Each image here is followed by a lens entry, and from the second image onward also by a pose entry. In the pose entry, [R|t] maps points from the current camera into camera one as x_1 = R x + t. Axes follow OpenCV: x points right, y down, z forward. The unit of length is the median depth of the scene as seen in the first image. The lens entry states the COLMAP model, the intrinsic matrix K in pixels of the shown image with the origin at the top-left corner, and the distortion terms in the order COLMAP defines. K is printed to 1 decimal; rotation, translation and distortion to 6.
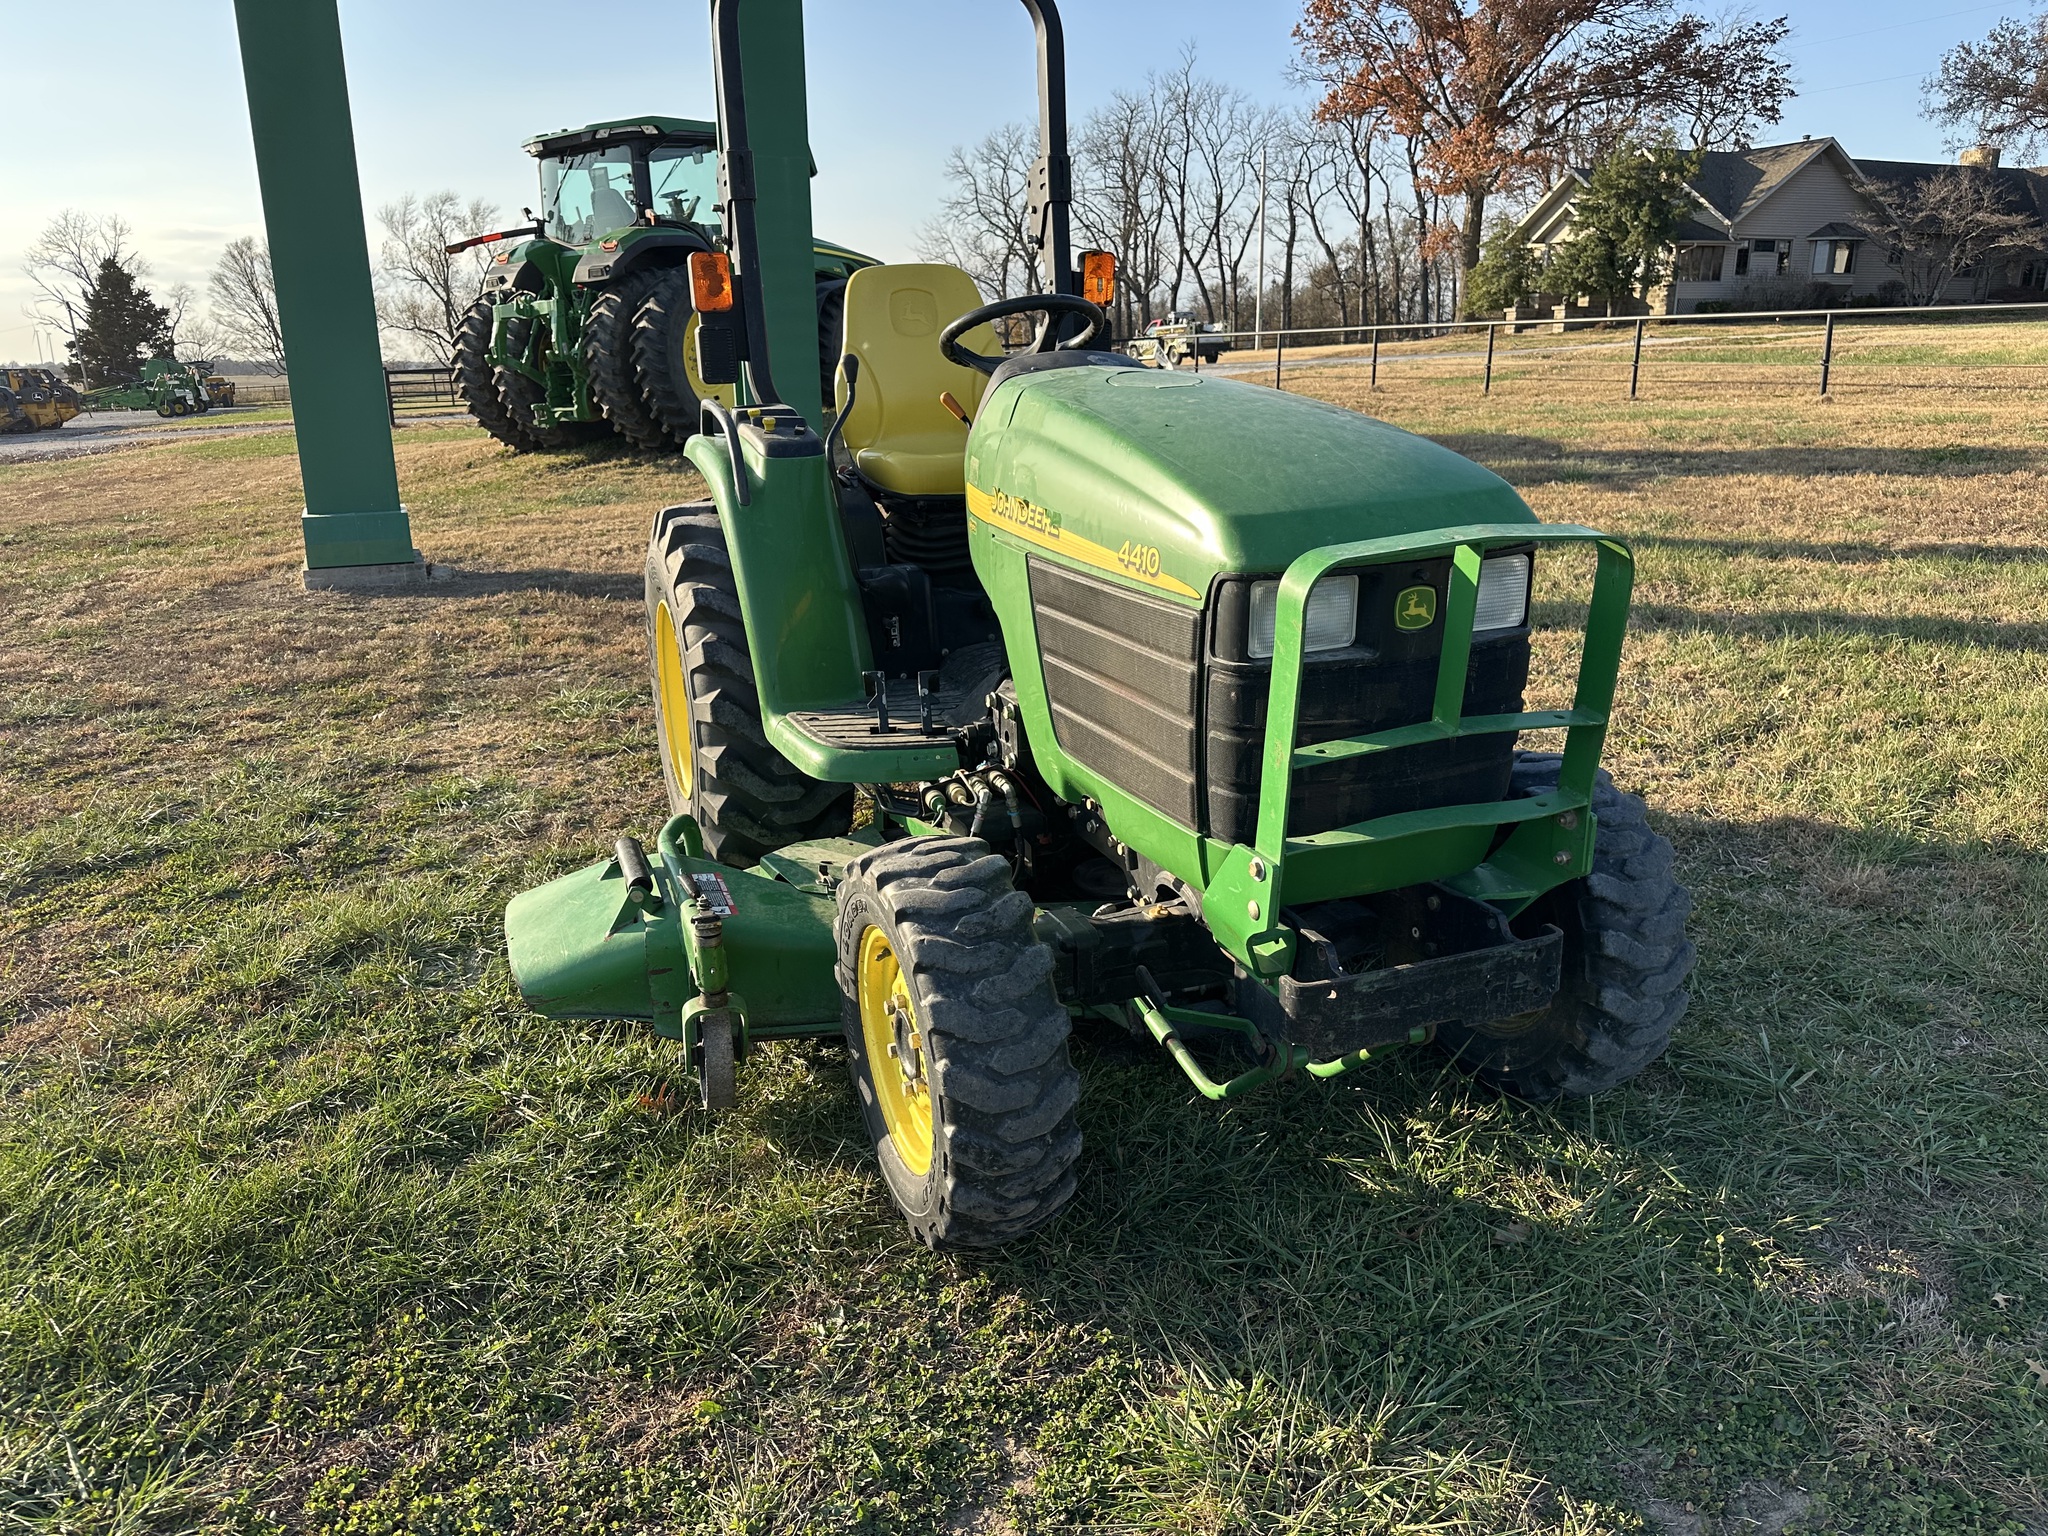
lens RADIAL K [[1462.8, 0, 993.0], [0, 1462.8, 780.3], [0, 0, 1]] dist [0.041925, -0.038701]
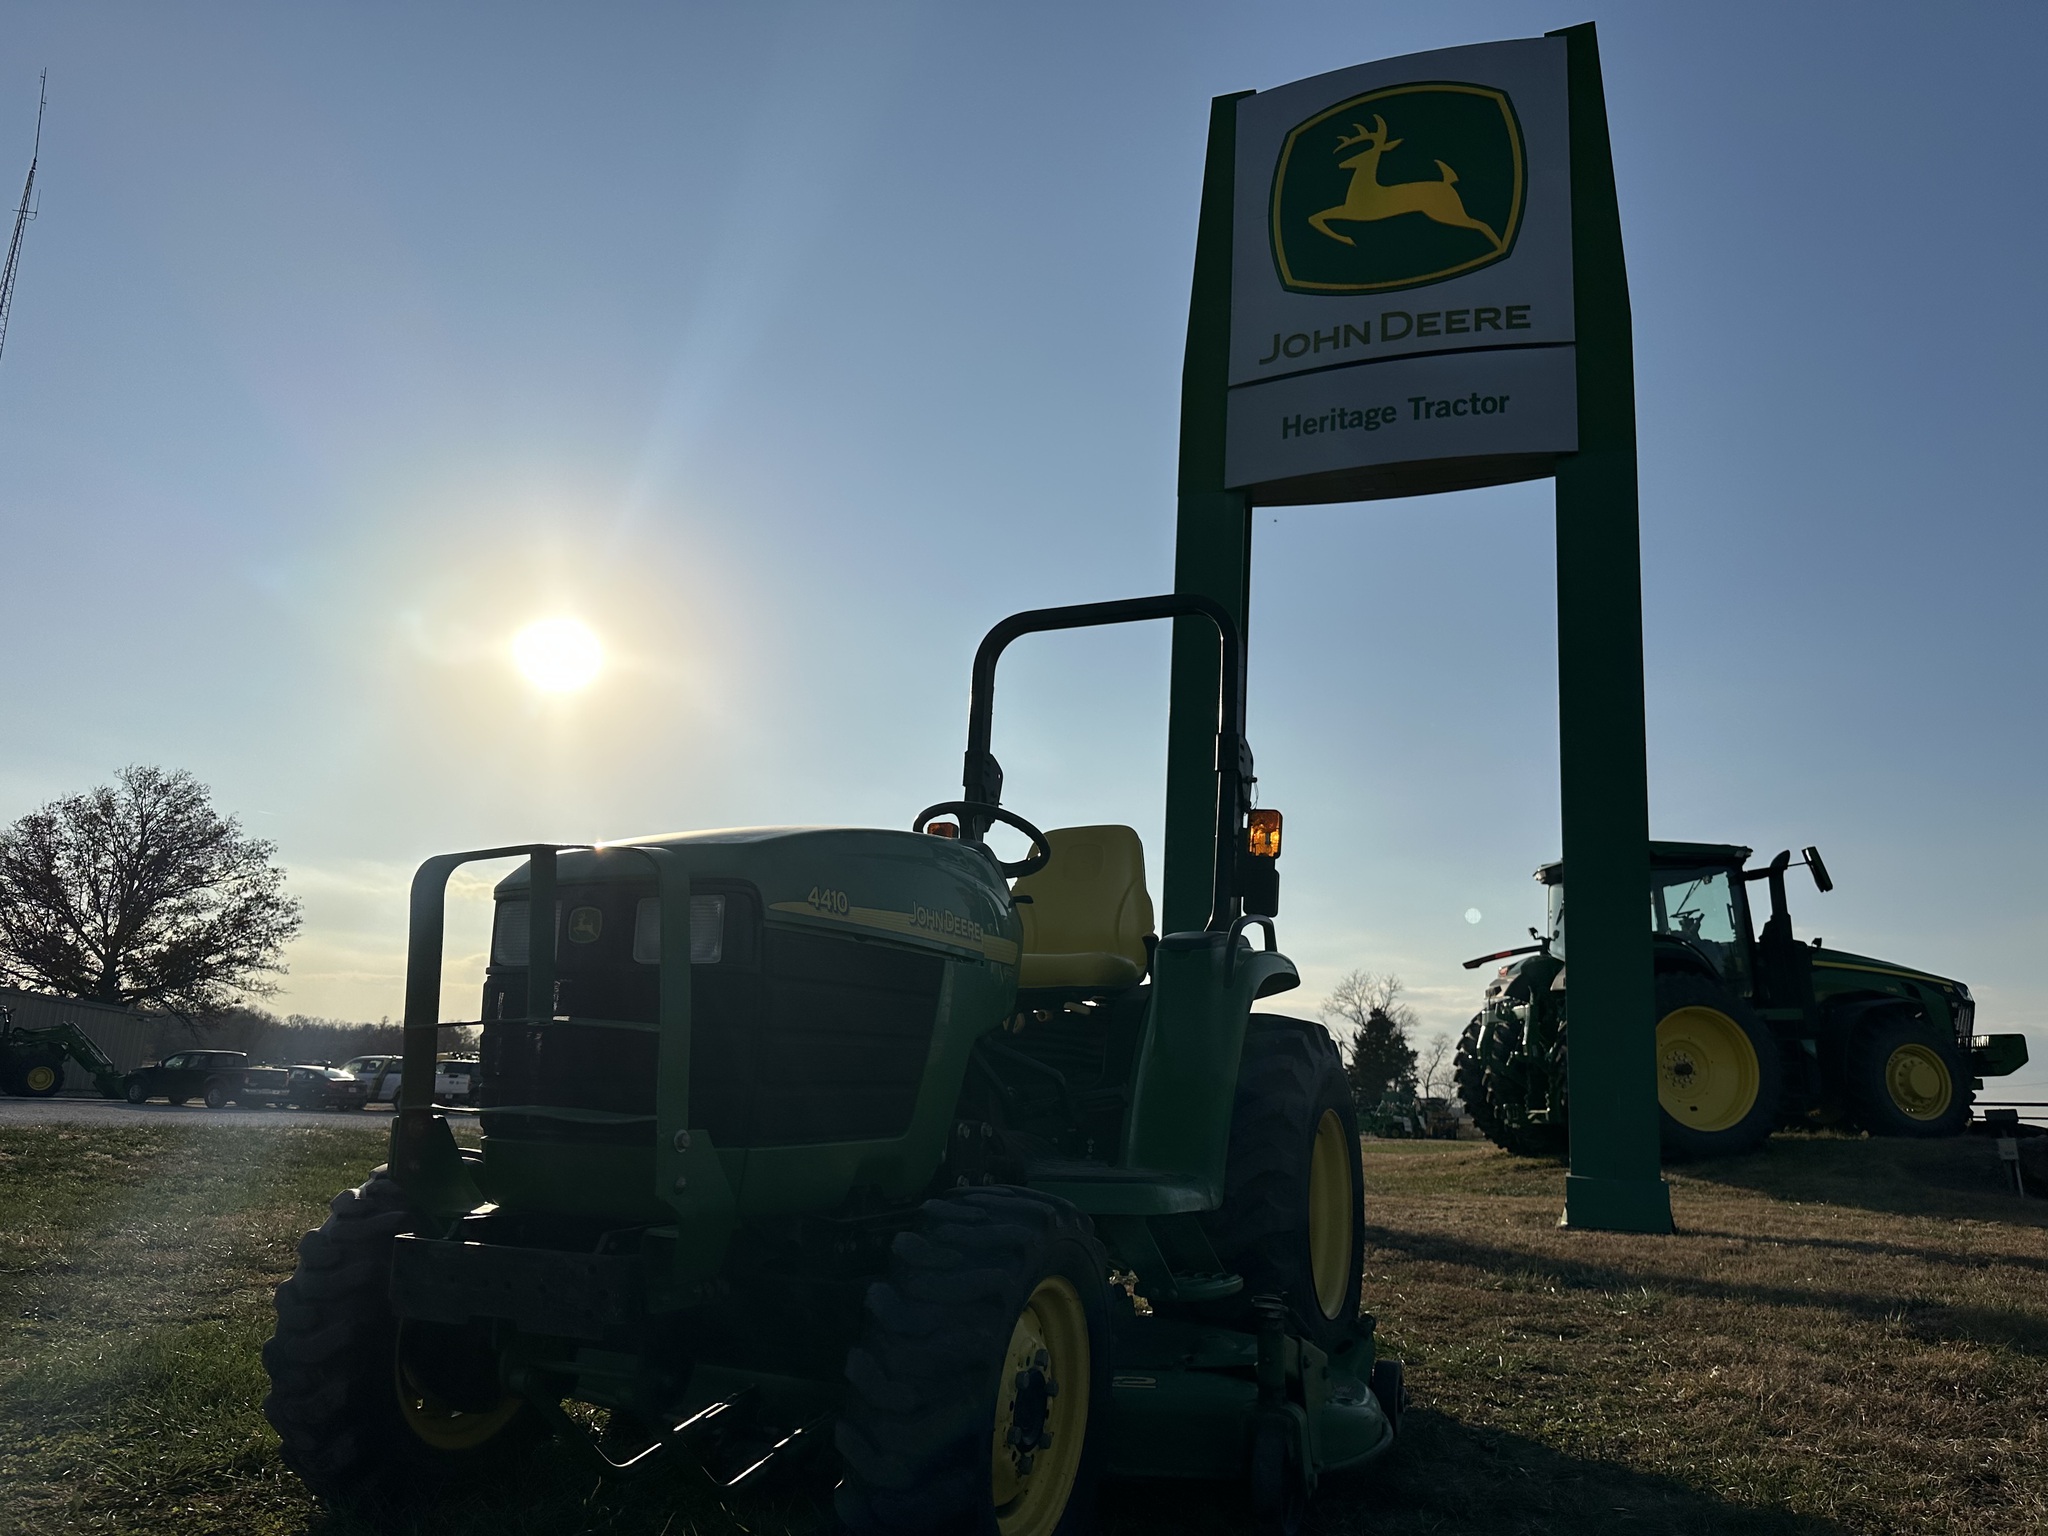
lens RADIAL K [[1462.8, 0, 1021.1], [0, 1462.8, 770.5], [0, 0, 1]] dist [0.041925, -0.038701]
pose [[0.703580, -0.095915, -0.704113, 0.086904], [-0.261910, 0.886093, -0.382417, 0.007854], [0.660589, 0.453475, 0.598316, 0.029746]]
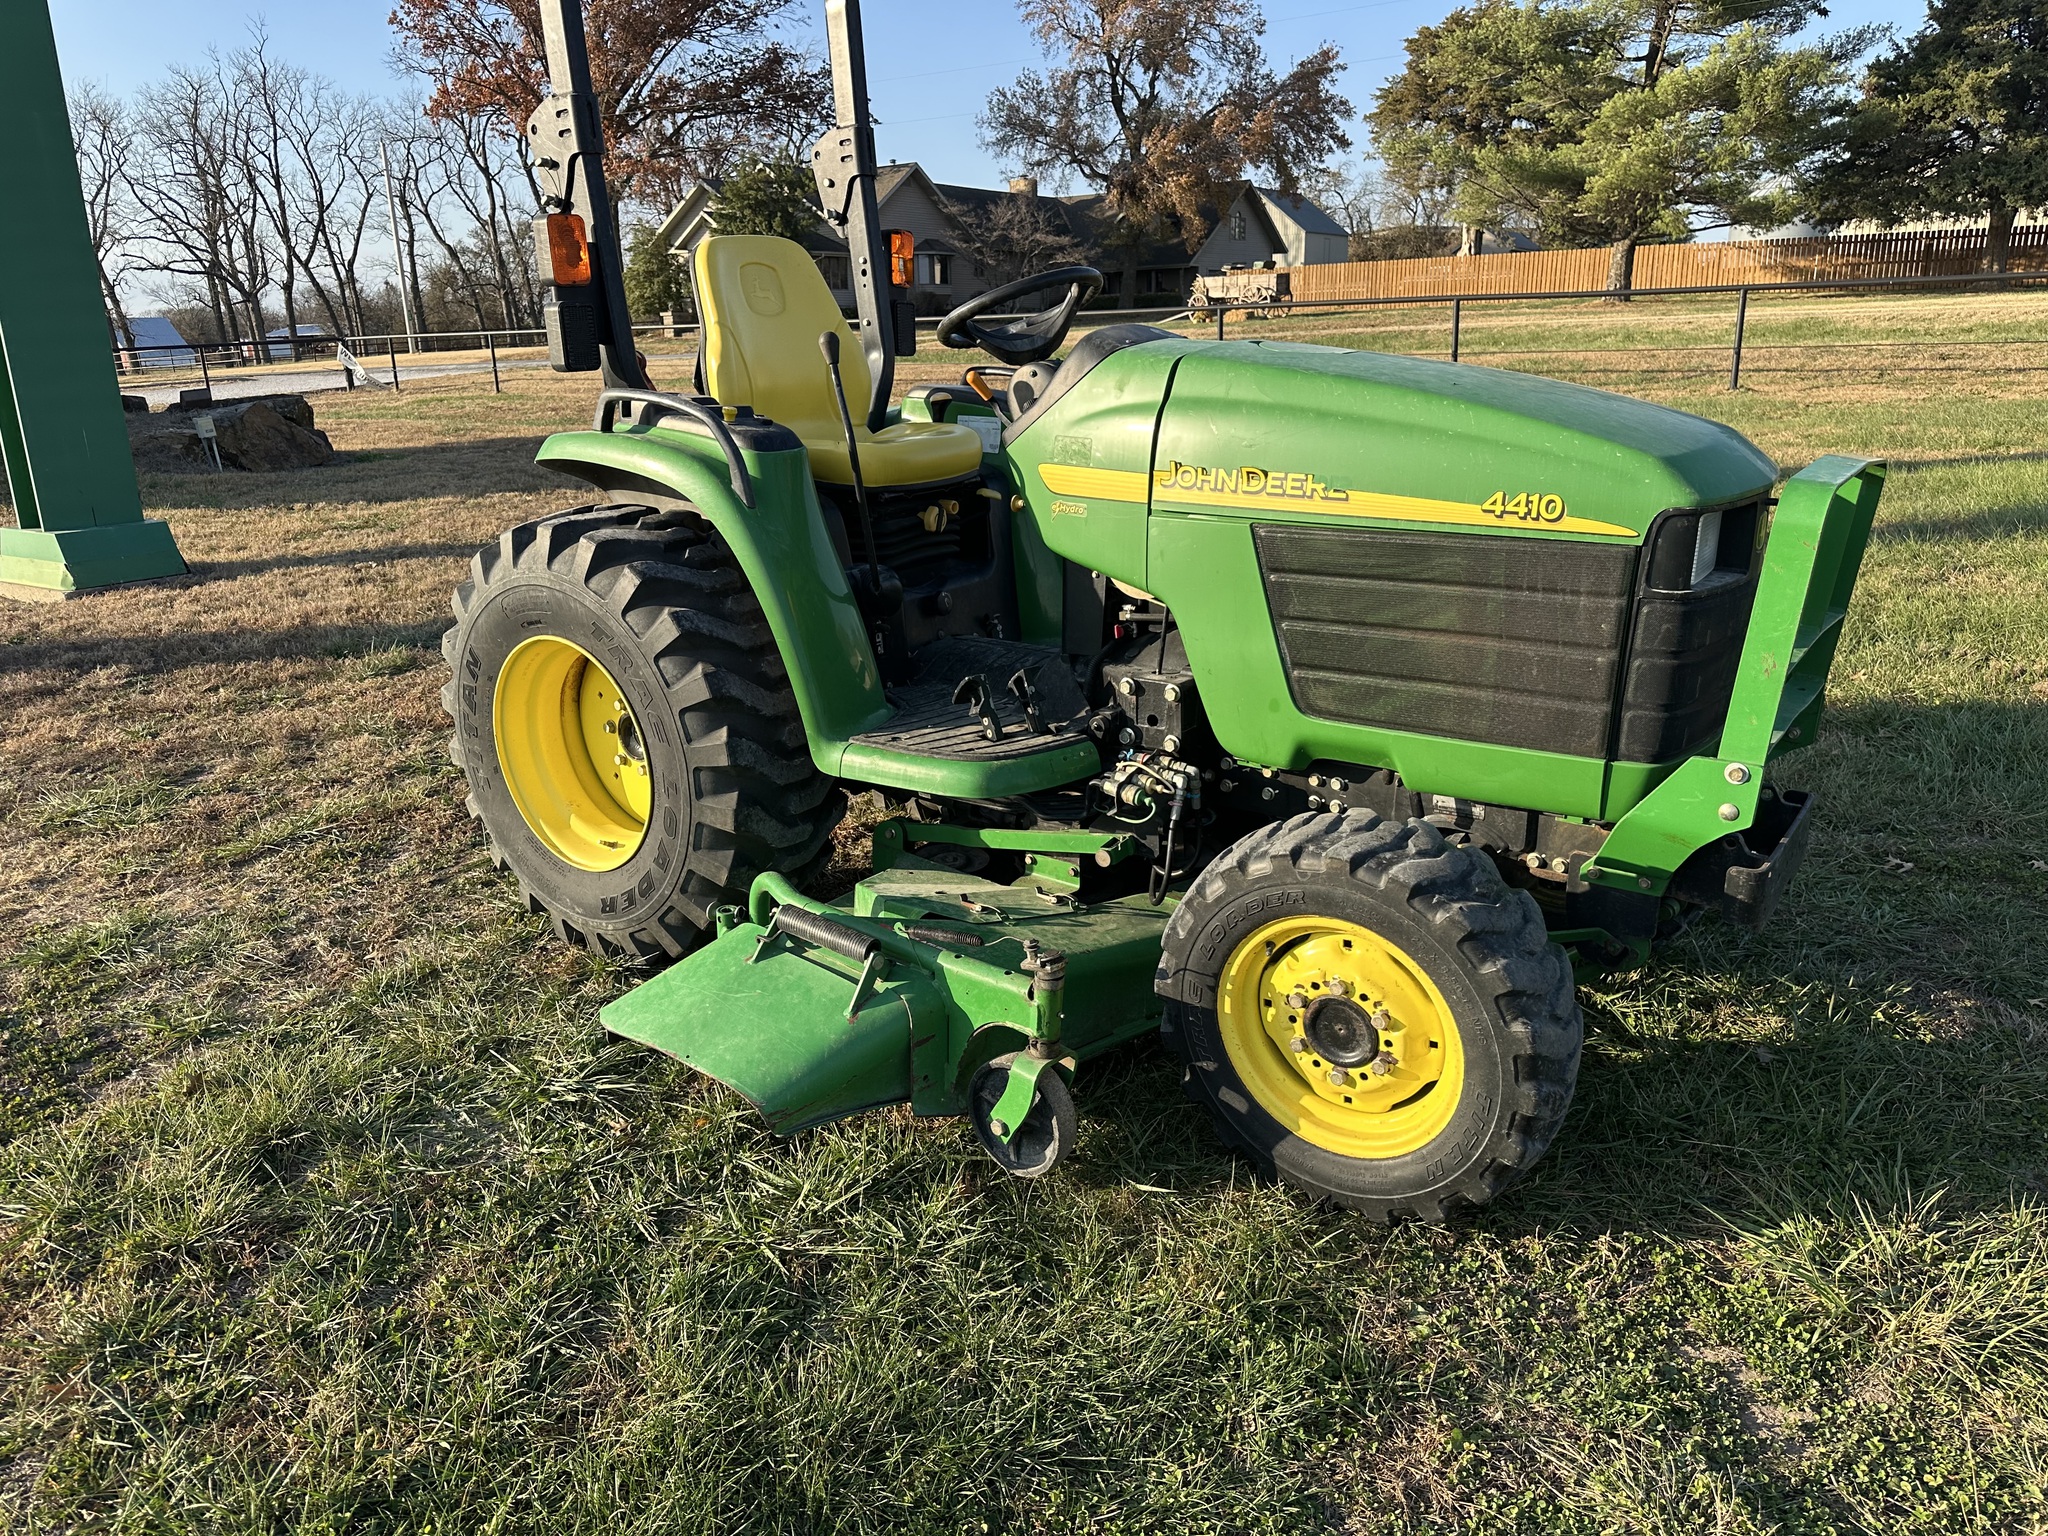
lens RADIAL K [[1462.8, 0, 964.1], [0, 1462.8, 792.7], [0, 0, 1]] dist [0.041925, -0.038701]
pose [[0.847360, -0.165658, 0.504518, -0.054550], [0.163751, 0.985309, 0.048499, -0.004647], [-0.505141, 0.041519, 0.862038, 0.020956]]
